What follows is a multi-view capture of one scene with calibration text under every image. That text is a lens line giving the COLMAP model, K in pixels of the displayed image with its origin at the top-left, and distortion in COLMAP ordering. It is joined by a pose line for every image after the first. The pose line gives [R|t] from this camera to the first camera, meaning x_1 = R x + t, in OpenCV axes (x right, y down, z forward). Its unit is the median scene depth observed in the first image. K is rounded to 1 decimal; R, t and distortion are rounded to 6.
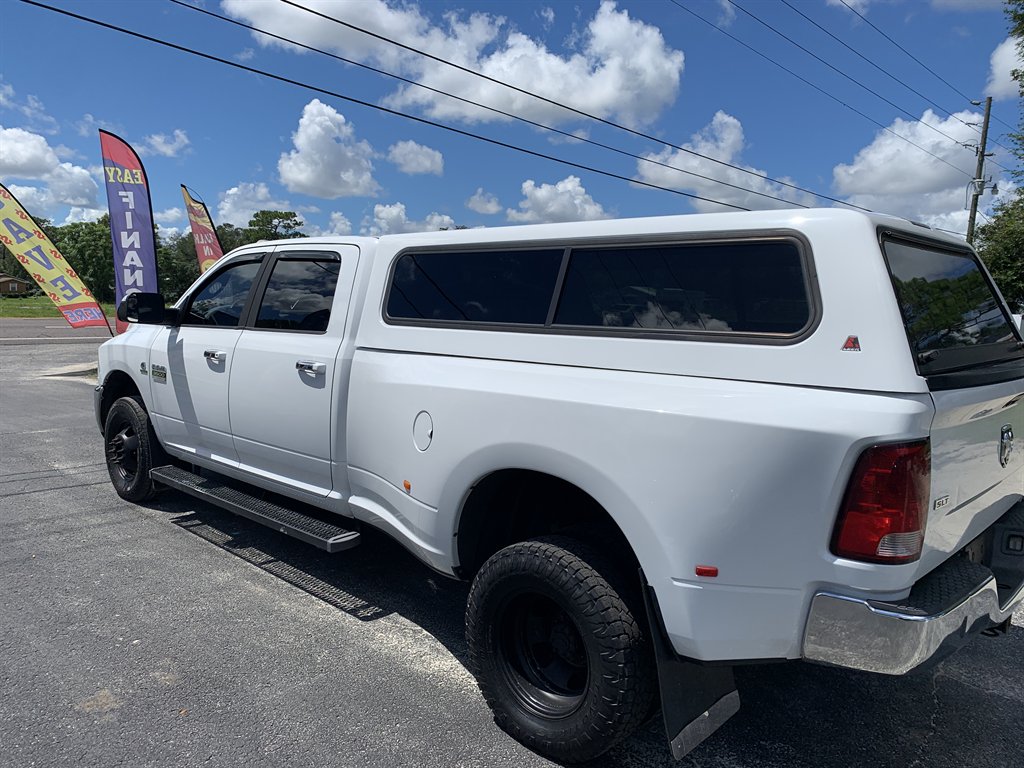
lens RADIAL K [[789.6, 0, 523.7], [0, 789.6, 361.0], [0, 0, 1]] dist [-0.007363, -0.009648]
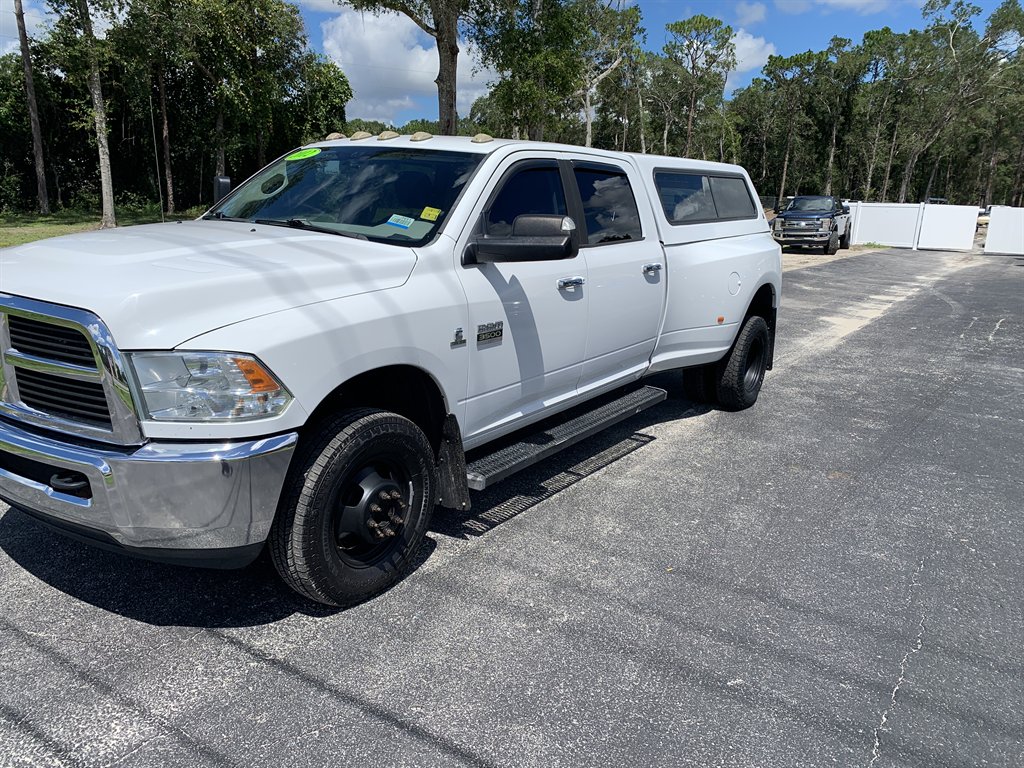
lens RADIAL K [[783.4, 0, 507.8], [0, 783.4, 367.1], [0, 0, 1]] dist [0.016512, -0.004811]
pose [[-0.138020, -0.254352, 0.957212, -1.374812], [0.037874, 0.964400, 0.261723, -0.162345], [-0.989705, 0.072376, -0.123473, 1.320502]]
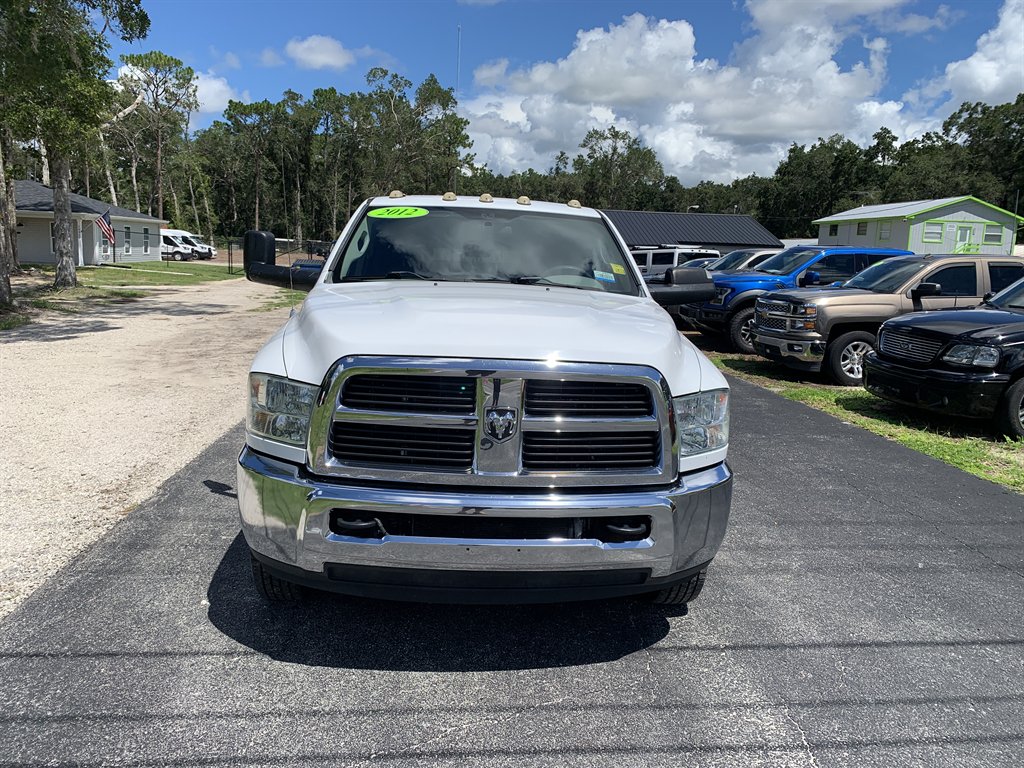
lens RADIAL K [[783.4, 0, 507.8], [0, 783.4, 367.1], [0, 0, 1]] dist [0.016512, -0.004811]
pose [[-0.719714, -0.158337, 0.675974, -1.113715], [-0.002543, 0.974241, 0.225494, -0.206087], [-0.694266, 0.160572, -0.701578, 2.083957]]
